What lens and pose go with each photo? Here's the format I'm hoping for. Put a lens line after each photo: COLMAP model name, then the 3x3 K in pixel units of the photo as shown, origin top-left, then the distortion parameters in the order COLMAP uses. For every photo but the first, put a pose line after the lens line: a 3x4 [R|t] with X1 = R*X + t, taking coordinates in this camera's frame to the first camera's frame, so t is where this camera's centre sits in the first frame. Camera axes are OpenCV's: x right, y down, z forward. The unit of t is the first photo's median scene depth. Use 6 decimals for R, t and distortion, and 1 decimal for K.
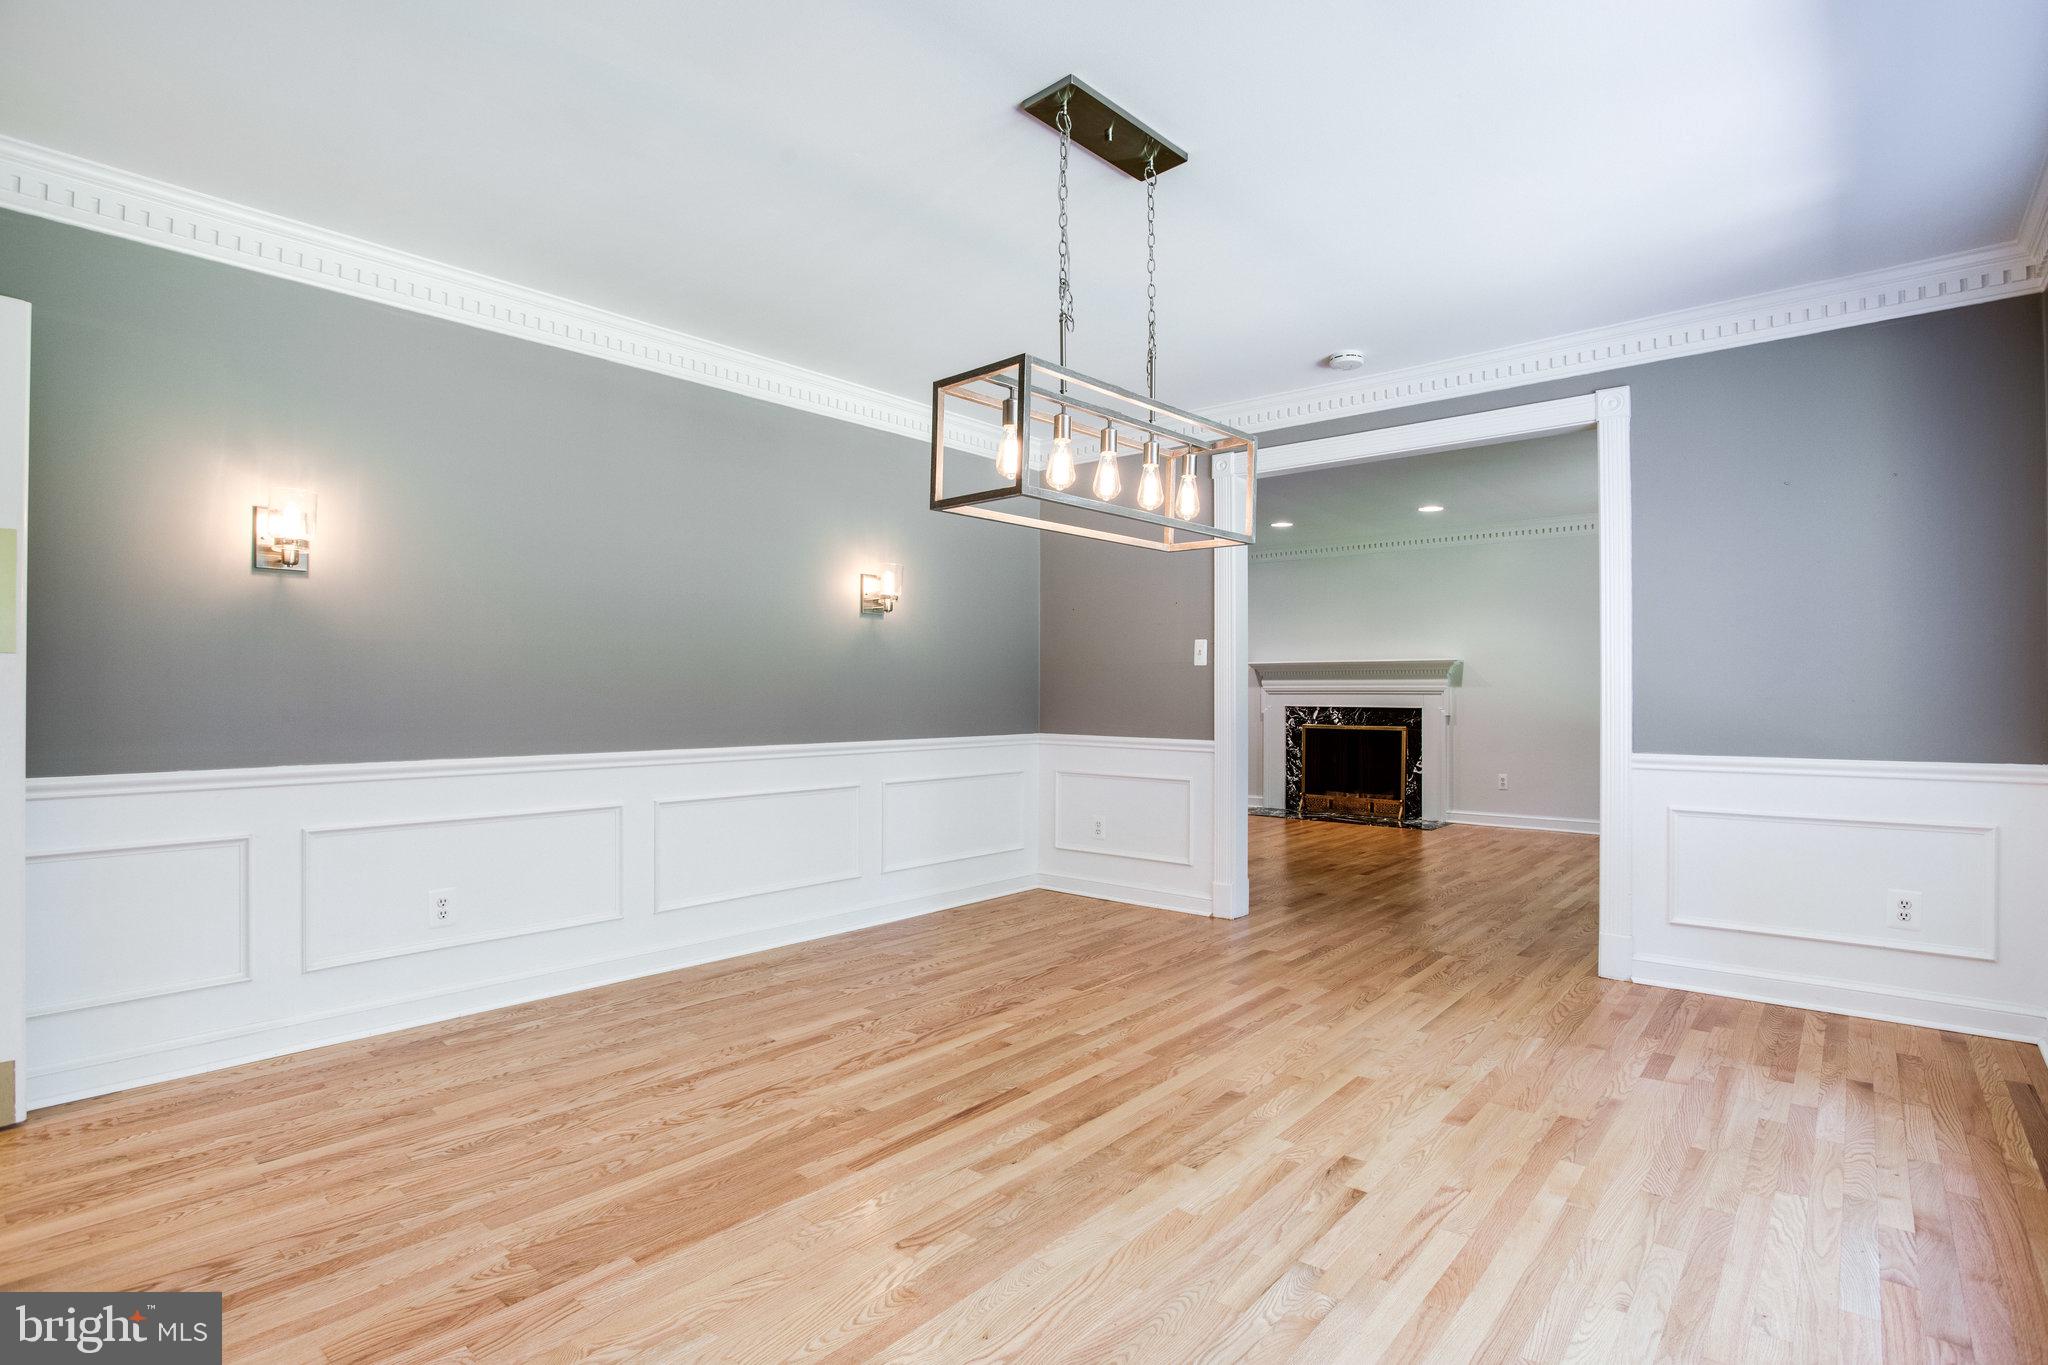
lens RADIAL K [[992.6, 0, 1023.5], [0, 992.6, 692.6], [0, 0, 1]] dist [-0.048329, 0.000549]
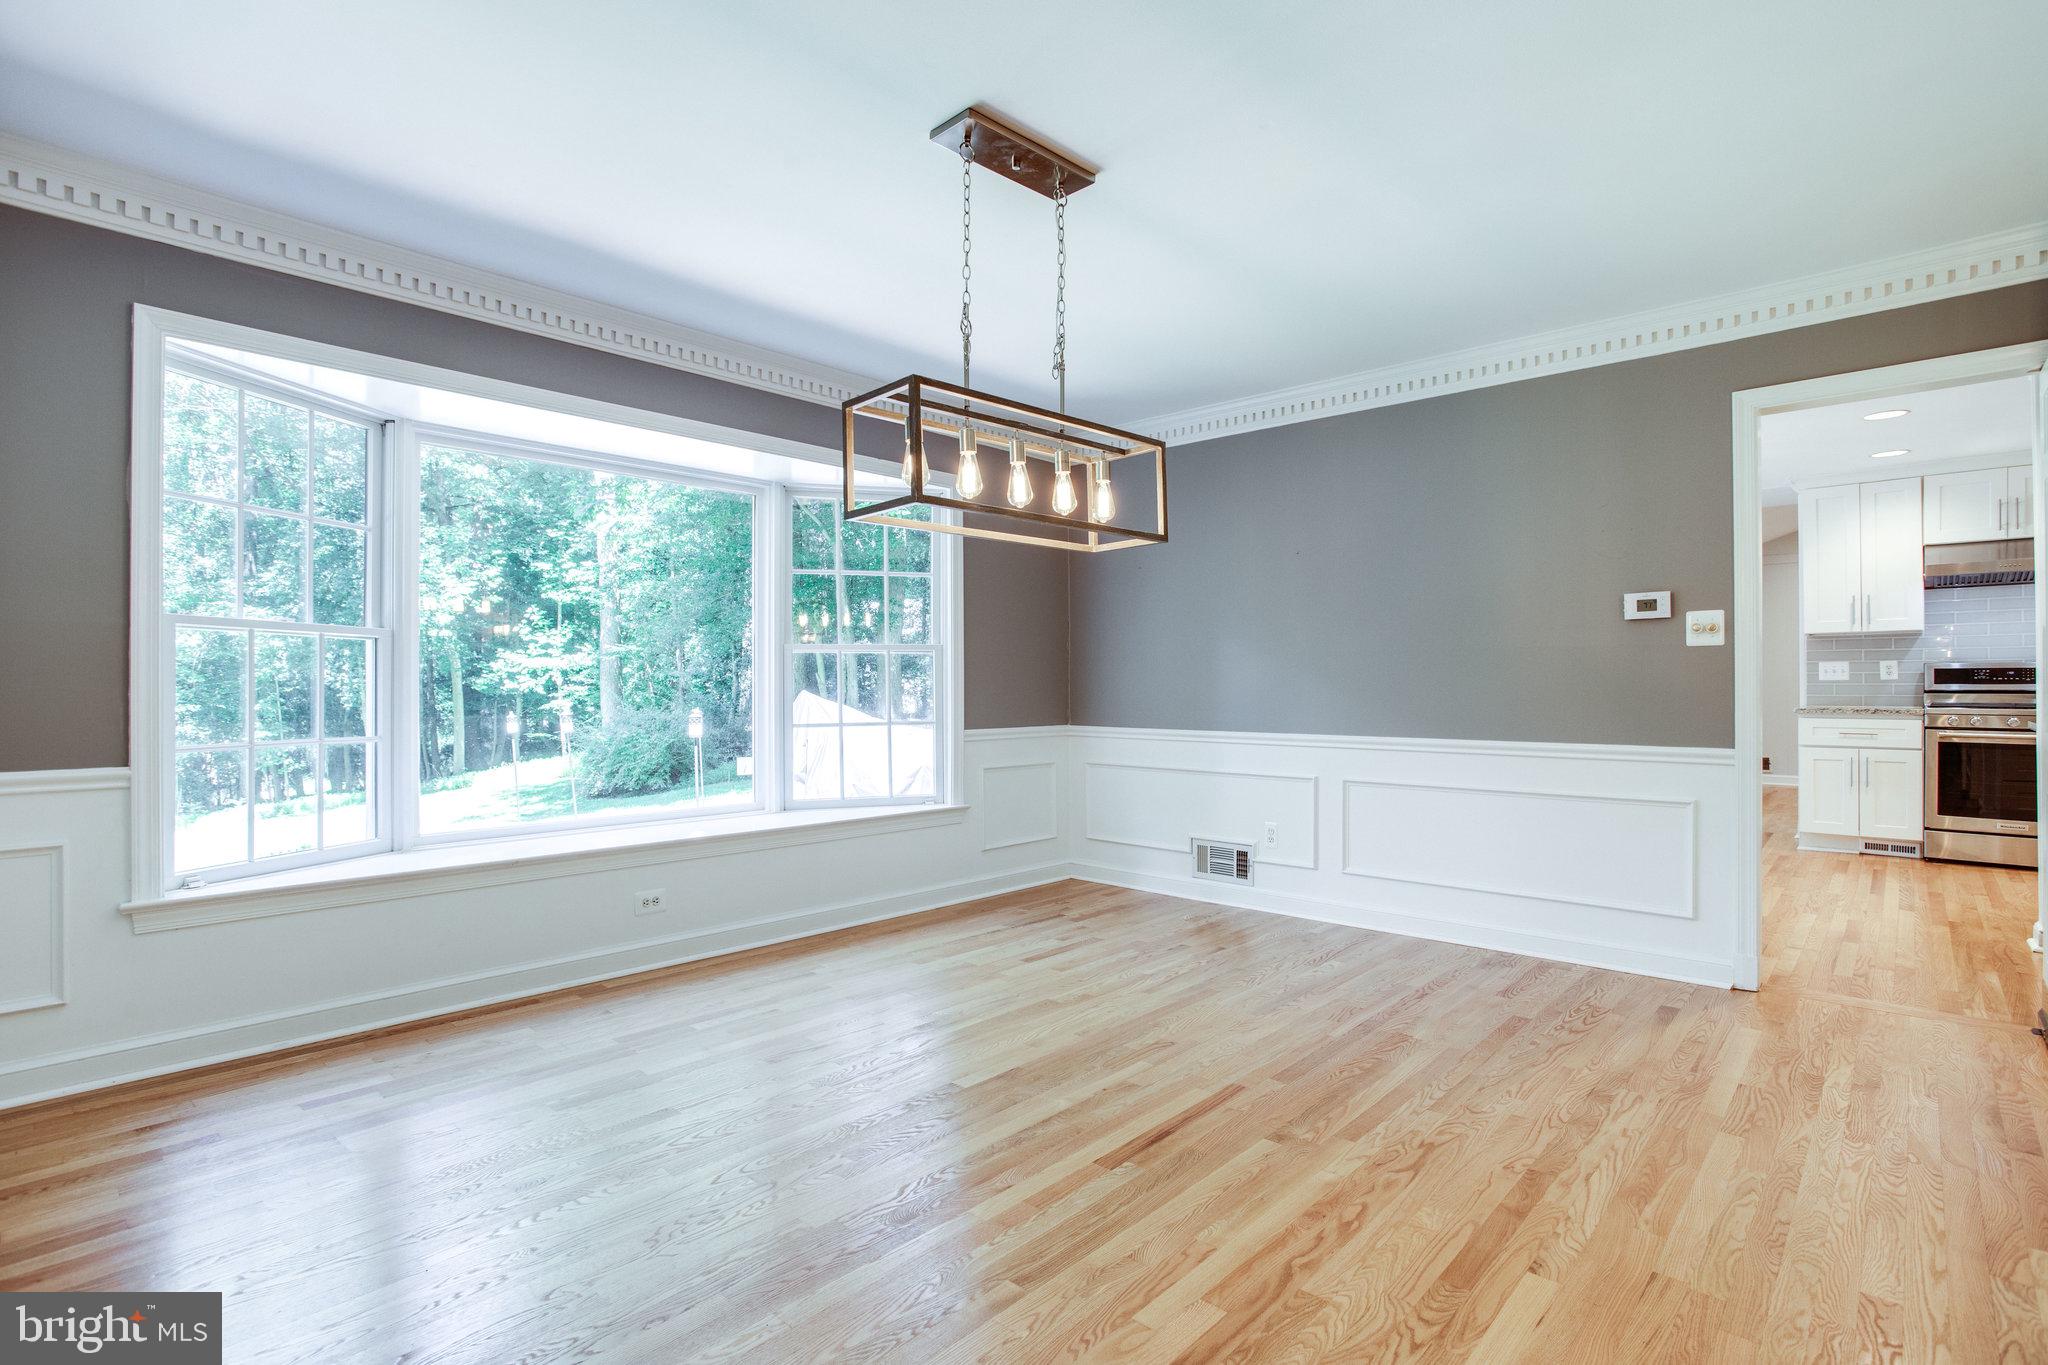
lens RADIAL K [[992.6, 0, 1023.5], [0, 992.6, 692.6], [0, 0, 1]] dist [-0.048329, 0.000549]
pose [[-0.999215, 0.001601, 0.039571, 0.034553], [0.001597, 0.999999, -0.000135, 0.007393], [-0.039571, -0.000072, -0.999217, 1.946144]]
